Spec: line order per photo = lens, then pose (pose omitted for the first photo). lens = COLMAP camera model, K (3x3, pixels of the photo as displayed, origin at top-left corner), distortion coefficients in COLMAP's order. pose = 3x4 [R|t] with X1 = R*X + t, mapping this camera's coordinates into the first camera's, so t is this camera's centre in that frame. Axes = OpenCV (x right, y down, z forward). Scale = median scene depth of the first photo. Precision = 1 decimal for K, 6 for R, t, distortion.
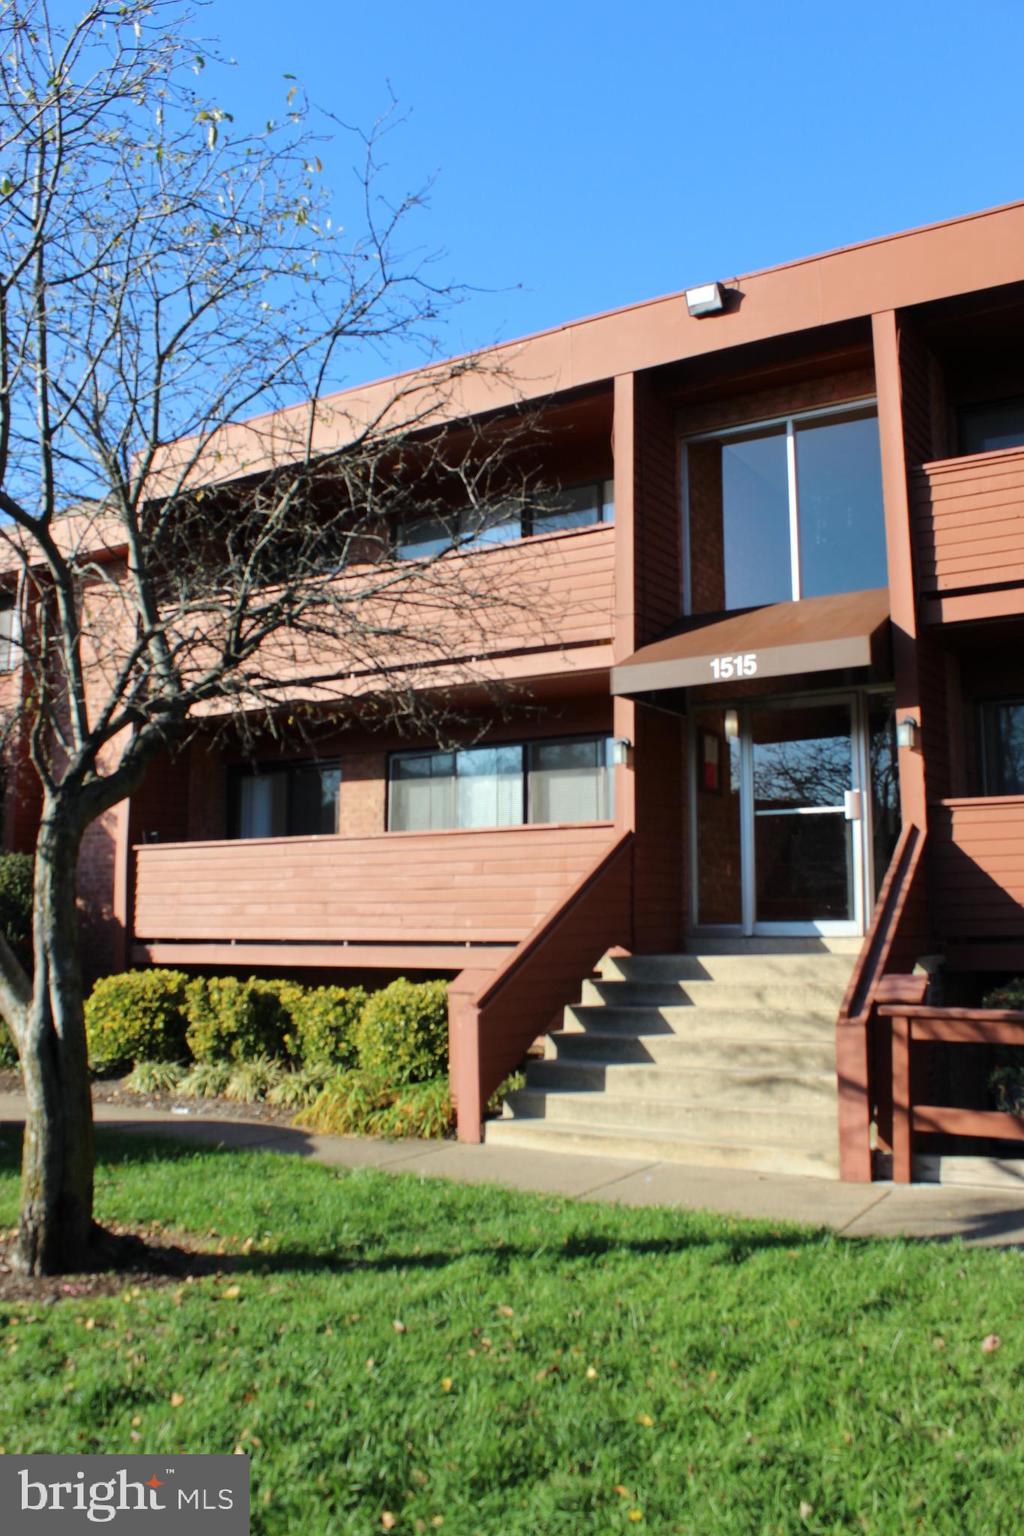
lens RADIAL K [[1295.7, 0, 512.0], [0, 1295.7, 768.0], [0, 0, 1]] dist [-0.157245, 0.149306]
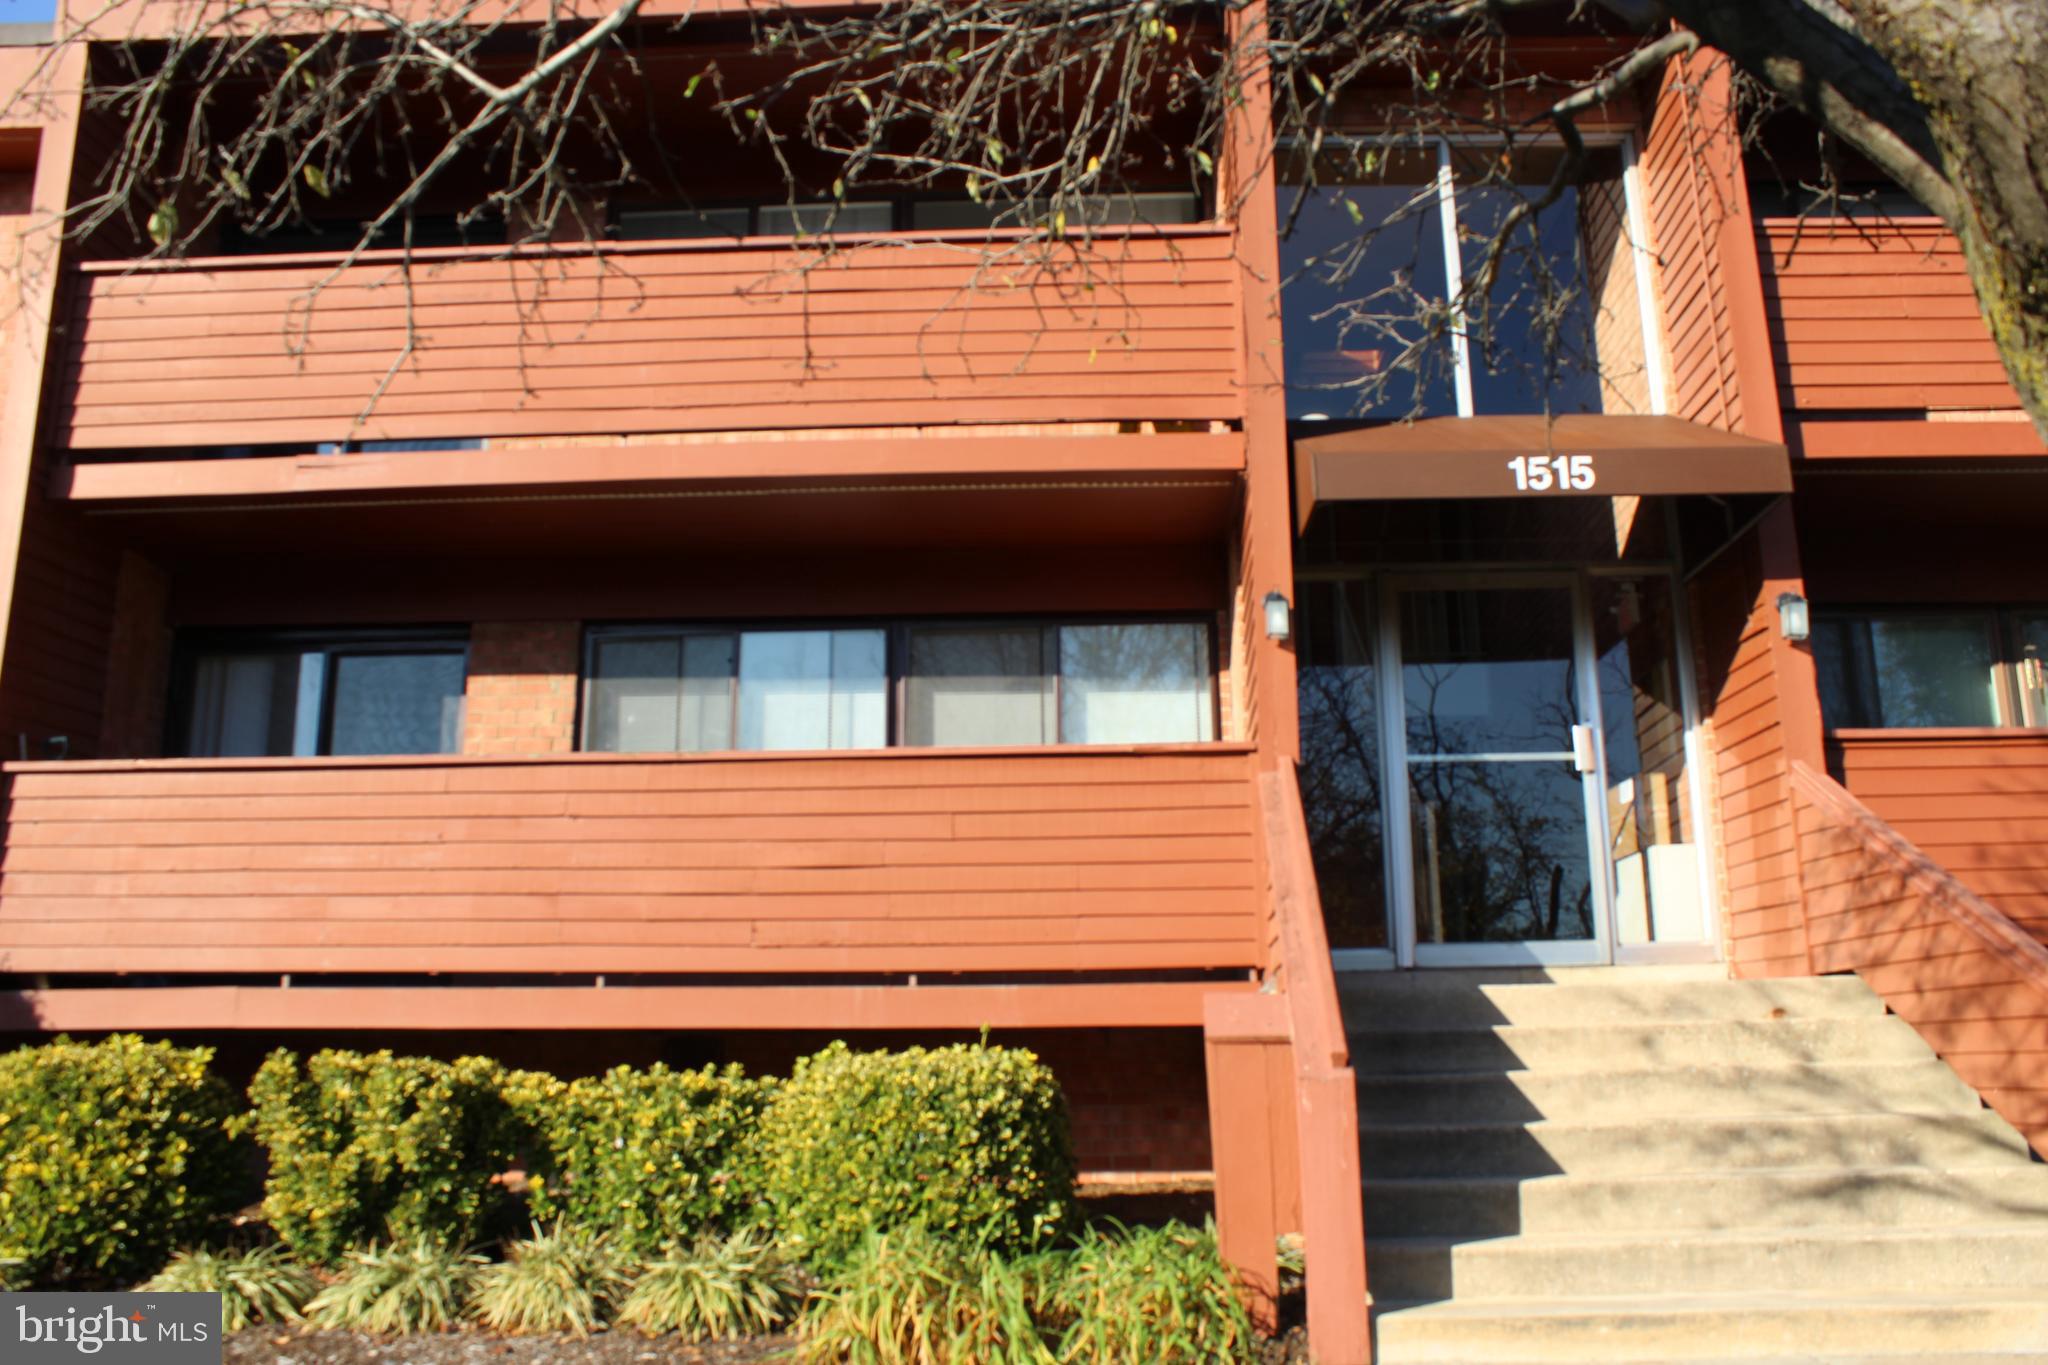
lens RADIAL K [[1727.6, 0, 1024.0], [0, 1727.6, 682.5], [0, 0, 1]] dist [-0.157245, 0.149306]
pose [[0.863927, 0.107004, 0.492119, -0.326941], [-0.055109, 0.991386, -0.118817, 0.096917], [-0.500593, 0.075529, 0.862381, 0.389643]]
